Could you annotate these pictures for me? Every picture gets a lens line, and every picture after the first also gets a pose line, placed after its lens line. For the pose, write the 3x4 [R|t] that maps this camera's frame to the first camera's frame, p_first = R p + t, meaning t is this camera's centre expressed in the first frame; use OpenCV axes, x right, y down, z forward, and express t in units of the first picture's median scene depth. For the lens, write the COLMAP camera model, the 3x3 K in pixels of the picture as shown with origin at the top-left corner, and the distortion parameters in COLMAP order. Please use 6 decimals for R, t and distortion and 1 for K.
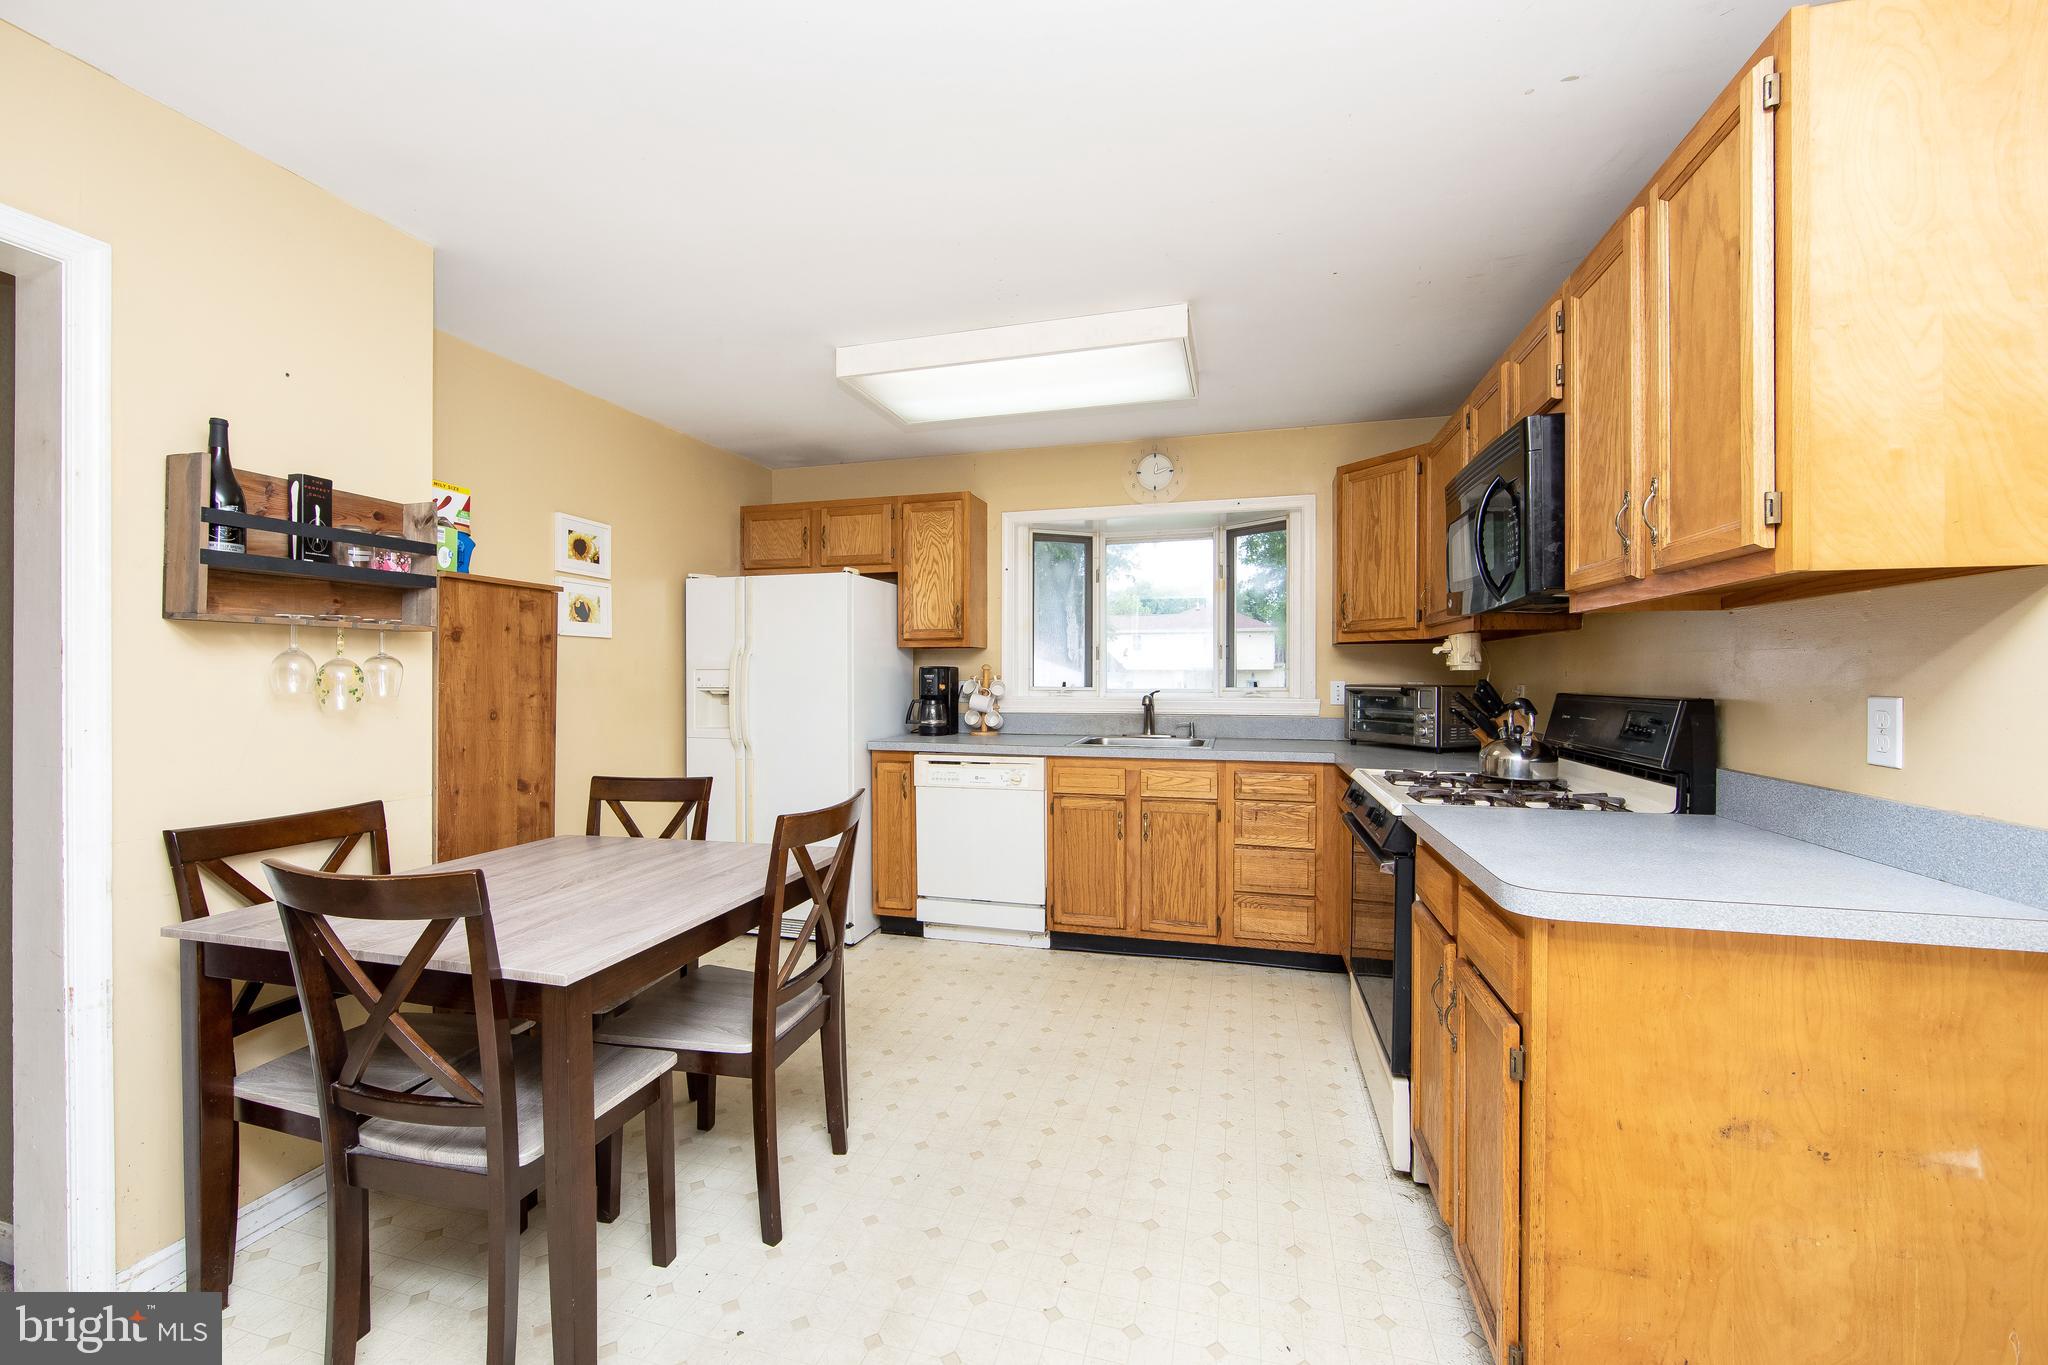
lens RADIAL K [[856.4, 0, 1030.9], [0, 856.4, 693.3], [0, 0, 1]] dist [-0.013836, 0.000138]
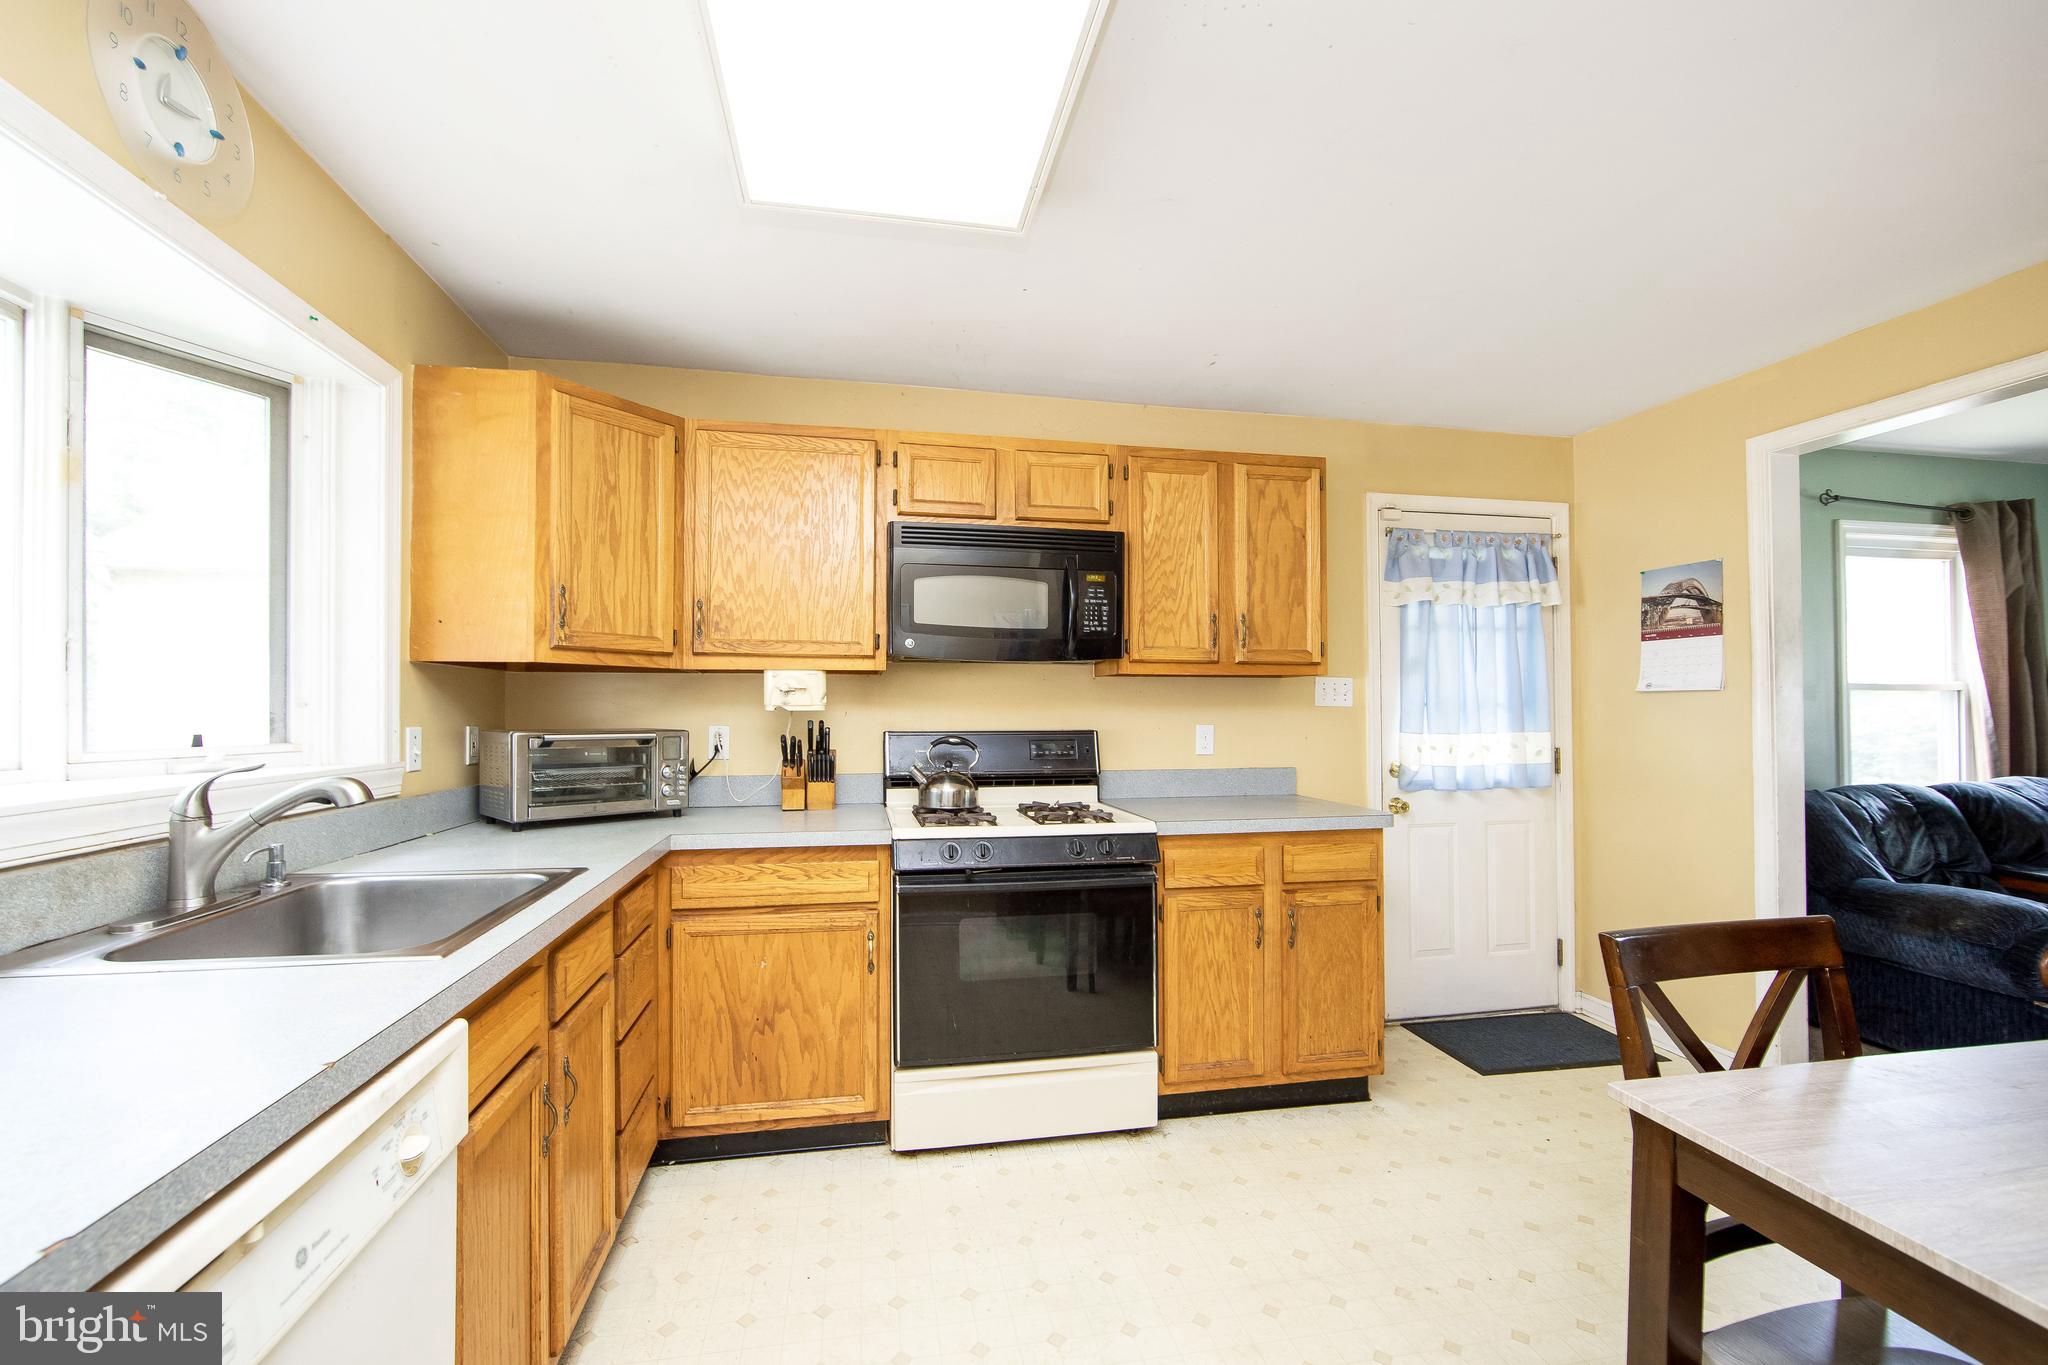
lens RADIAL K [[856.4, 0, 1030.9], [0, 856.4, 693.3], [0, 0, 1]] dist [-0.013836, 0.000138]
pose [[-0.465430, 0.012240, 0.885000, -0.320871], [0.016159, 0.999855, -0.005330, -0.028202], [-0.884937, 0.011821, -0.465560, 0.940547]]
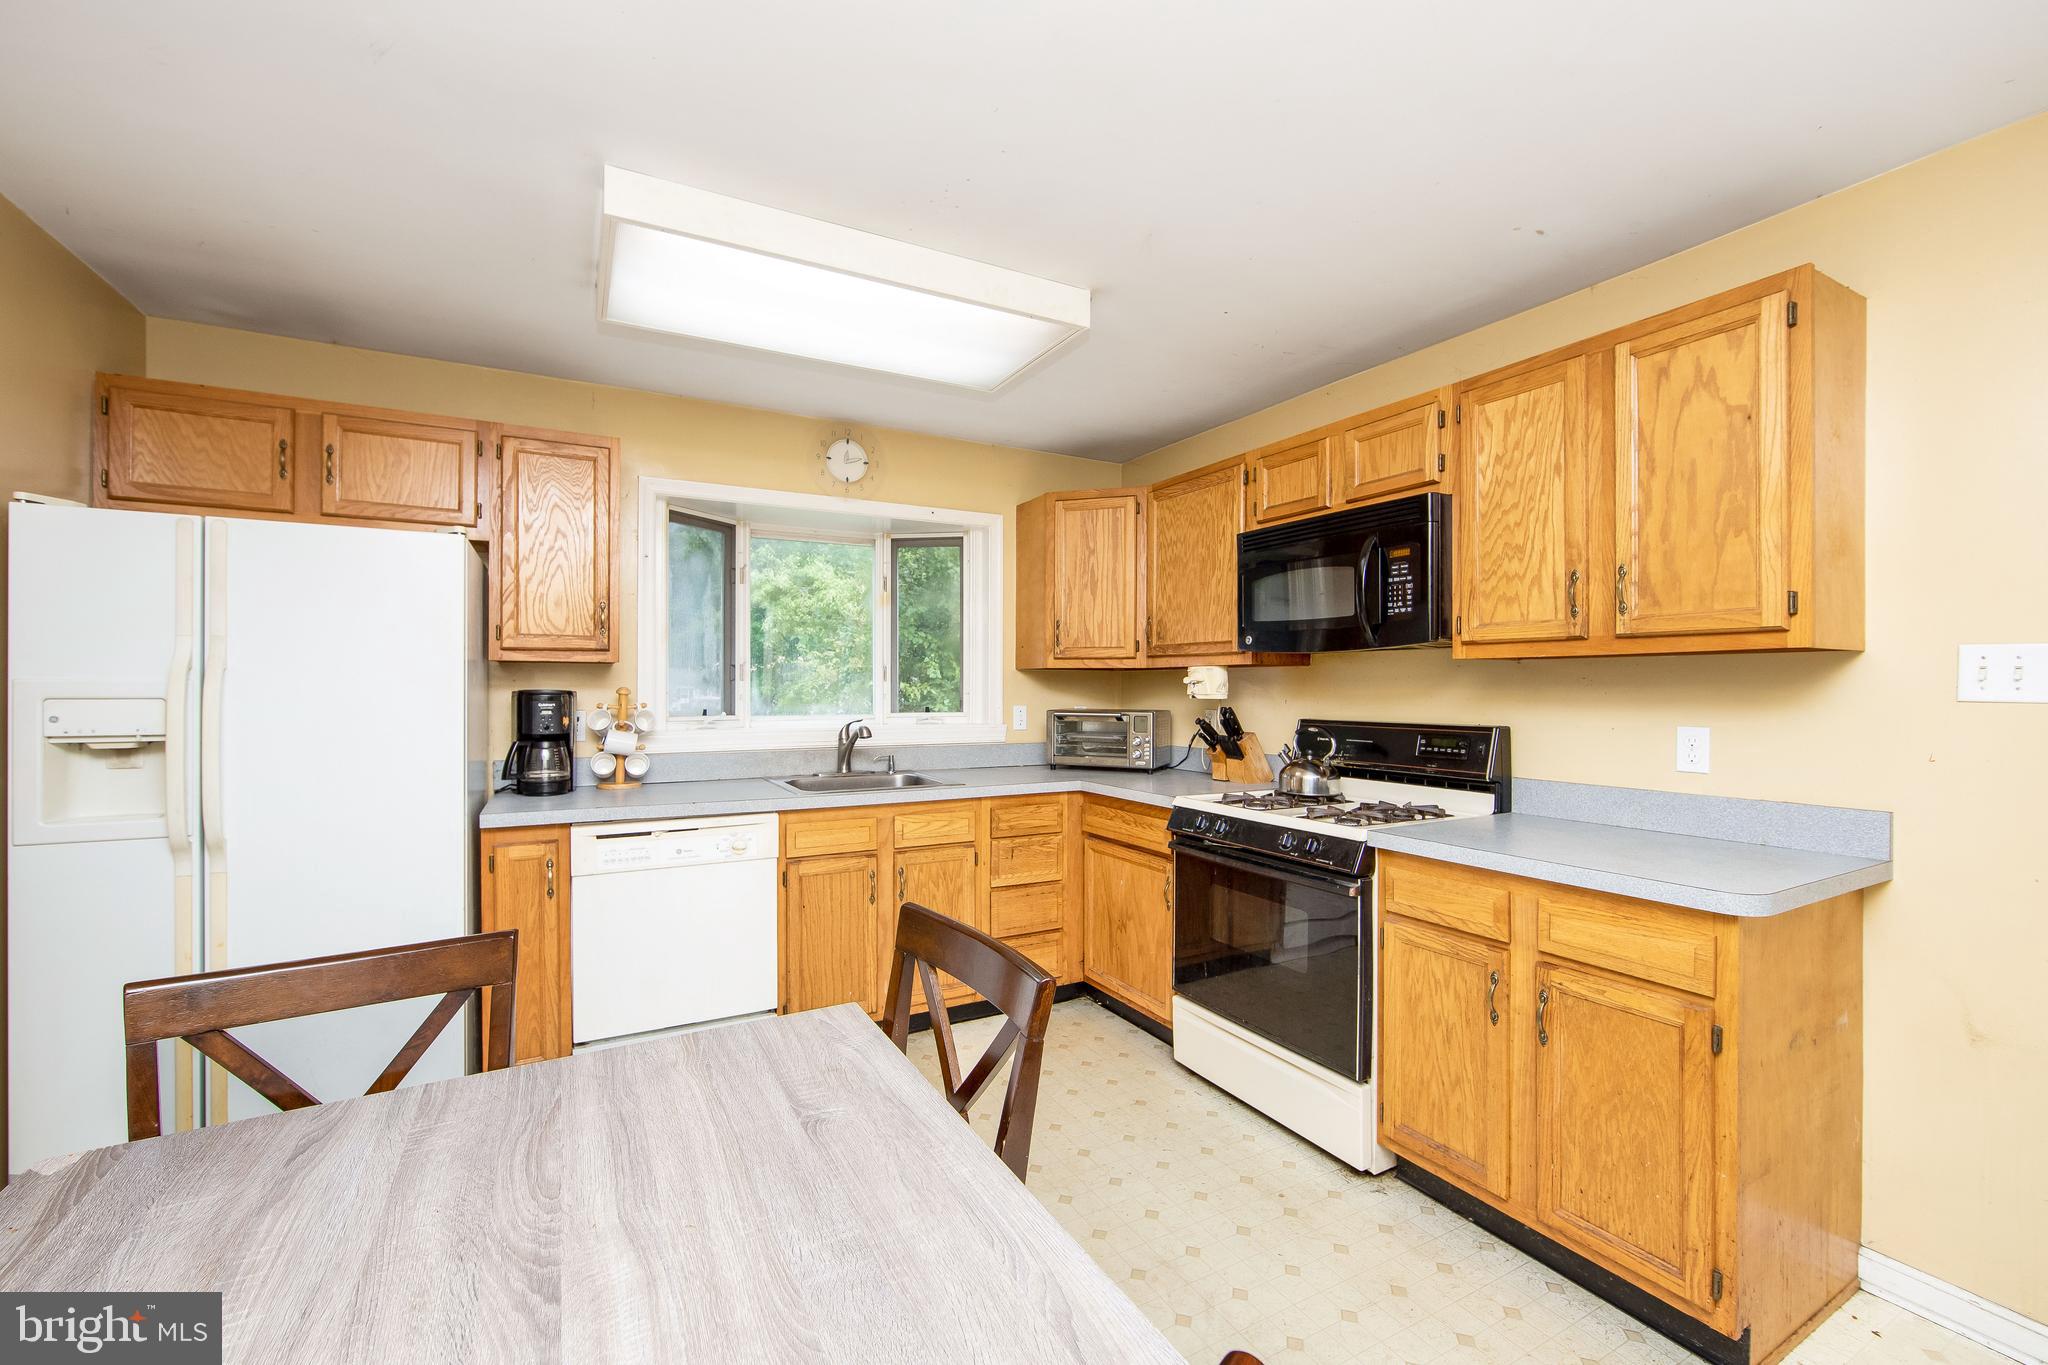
lens RADIAL K [[856.4, 0, 1030.9], [0, 856.4, 693.3], [0, 0, 1]] dist [-0.013836, 0.000138]
pose [[0.704003, -0.002214, 0.710194, -0.352332], [0.011038, 0.999908, -0.007825, -0.021784], [-0.710111, 0.013348, 0.703963, 0.299544]]
